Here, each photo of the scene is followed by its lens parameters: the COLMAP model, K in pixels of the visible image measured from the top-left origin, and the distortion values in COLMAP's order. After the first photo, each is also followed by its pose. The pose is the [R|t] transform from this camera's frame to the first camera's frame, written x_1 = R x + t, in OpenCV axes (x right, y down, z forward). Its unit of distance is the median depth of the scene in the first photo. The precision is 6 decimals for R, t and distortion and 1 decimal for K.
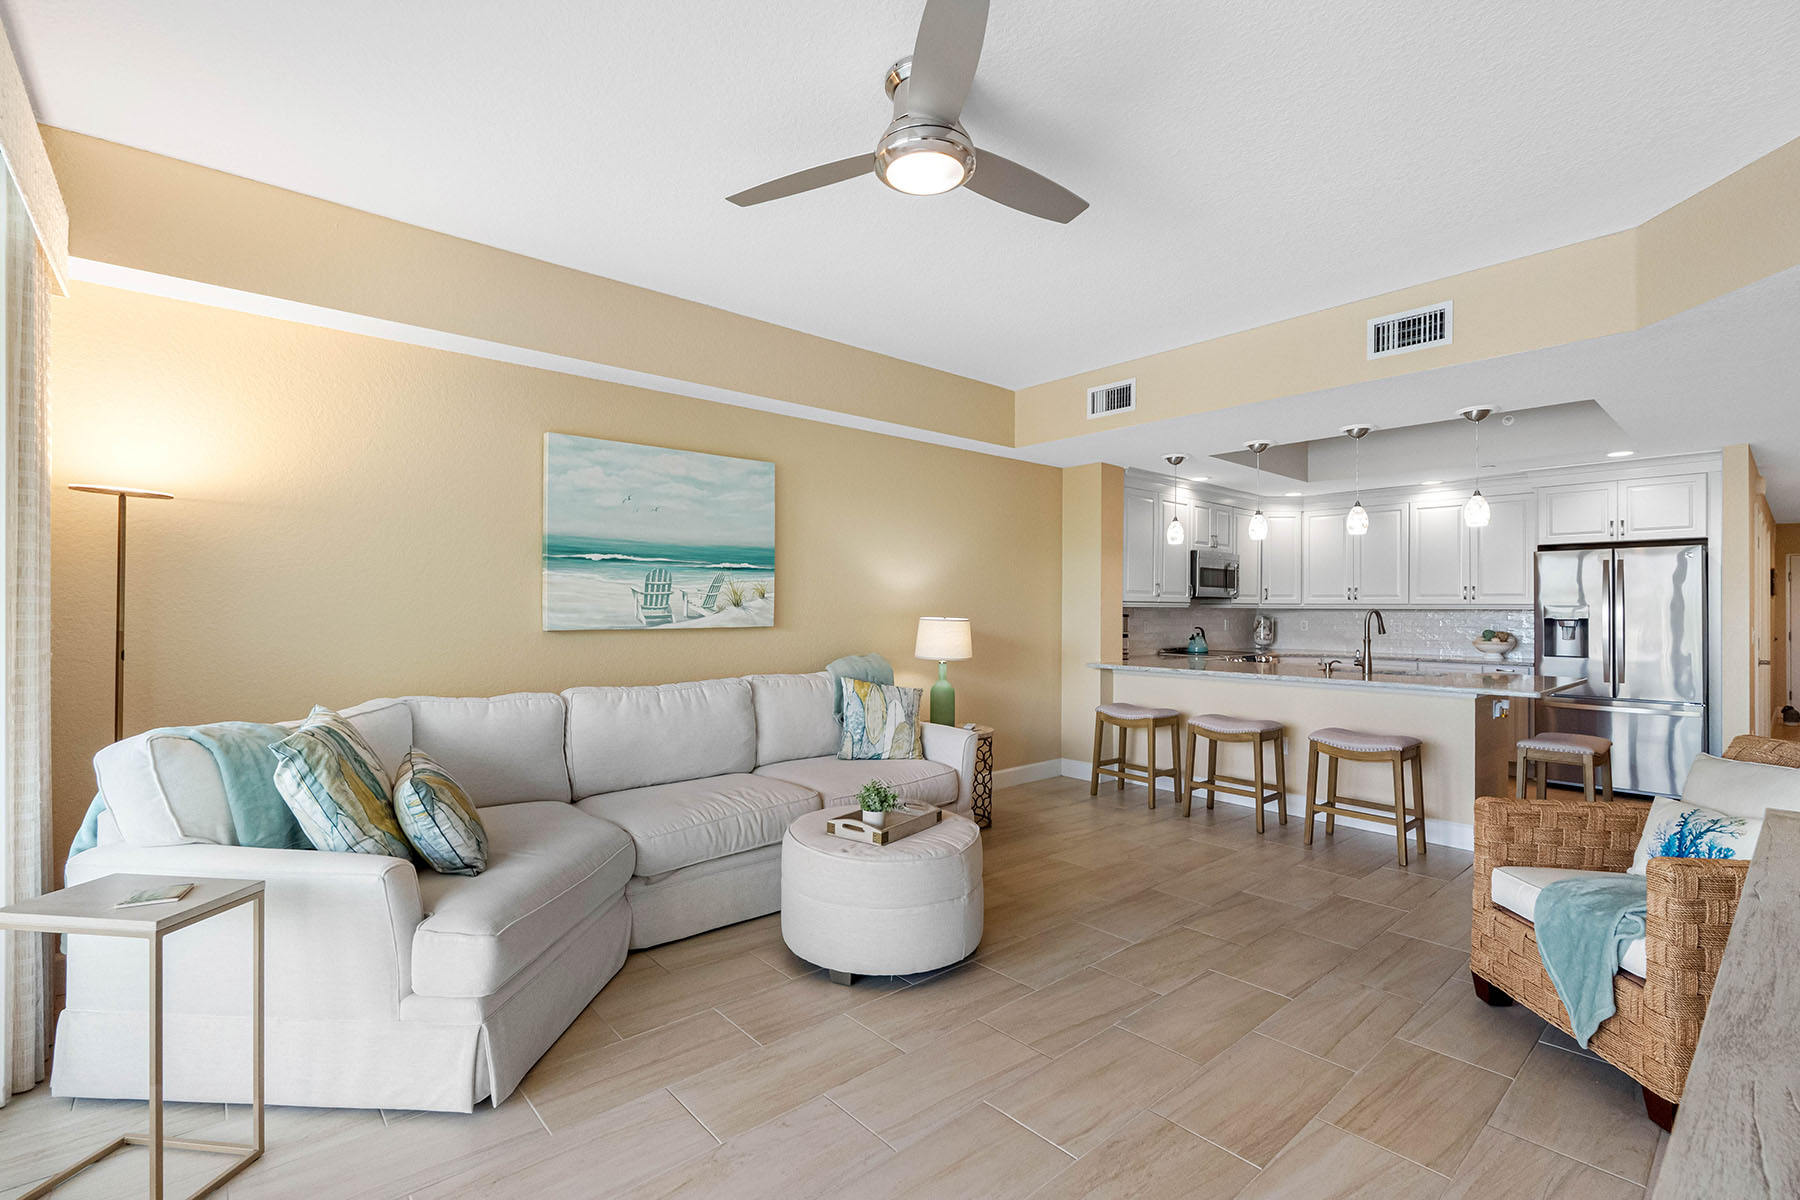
lens RADIAL K [[816.0, 0, 895.0], [0, 816.0, 597.0], [0, 0, 1]] dist [-0.006938, 0.000083]
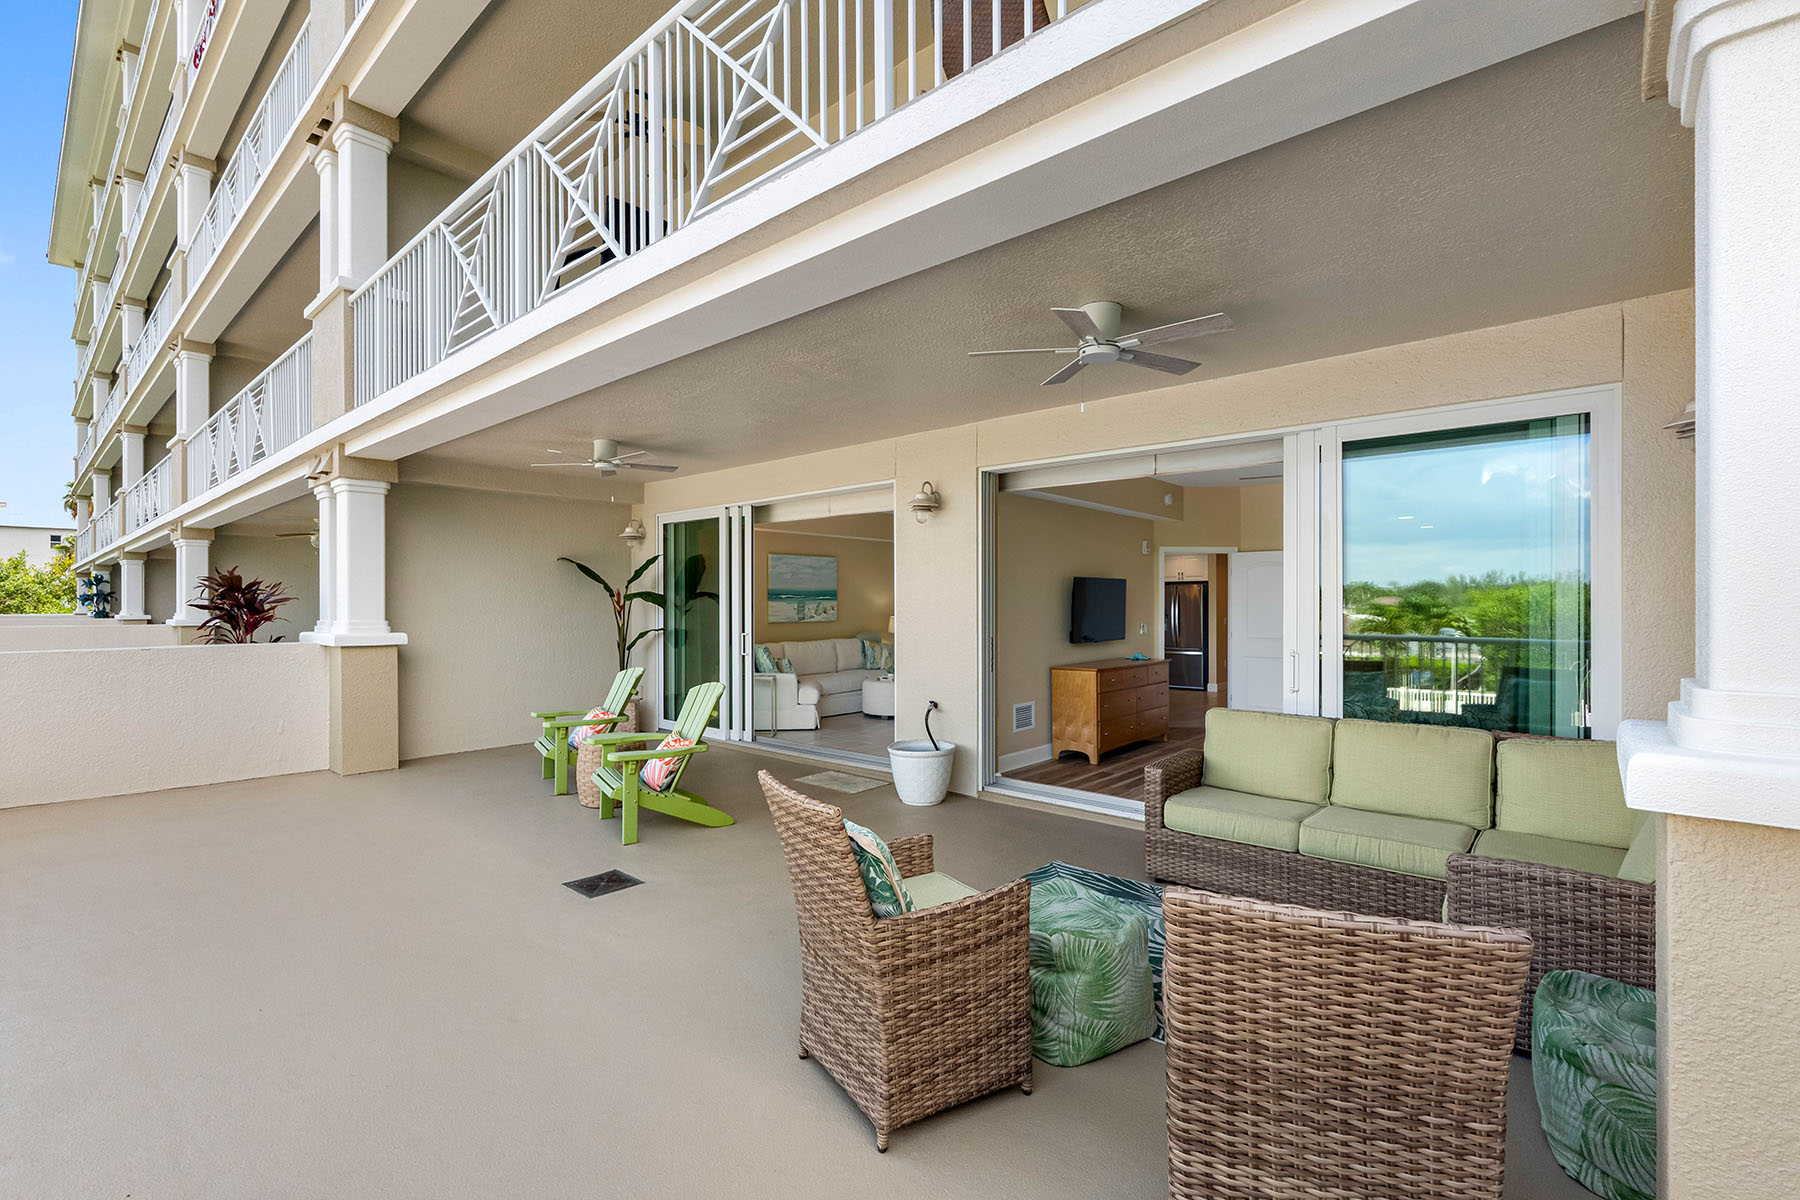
lens RADIAL K [[816.0, 0, 899.9], [0, 816.0, 597.0], [0, 0, 1]] dist [-0.006938, 0.000083]
pose [[0.989977, -0.005699, 0.141113, -0.329951], [0.005586, 0.999984, 0.001195, -0.043188], [-0.141117, -0.000395, 0.989993, -1.664480]]
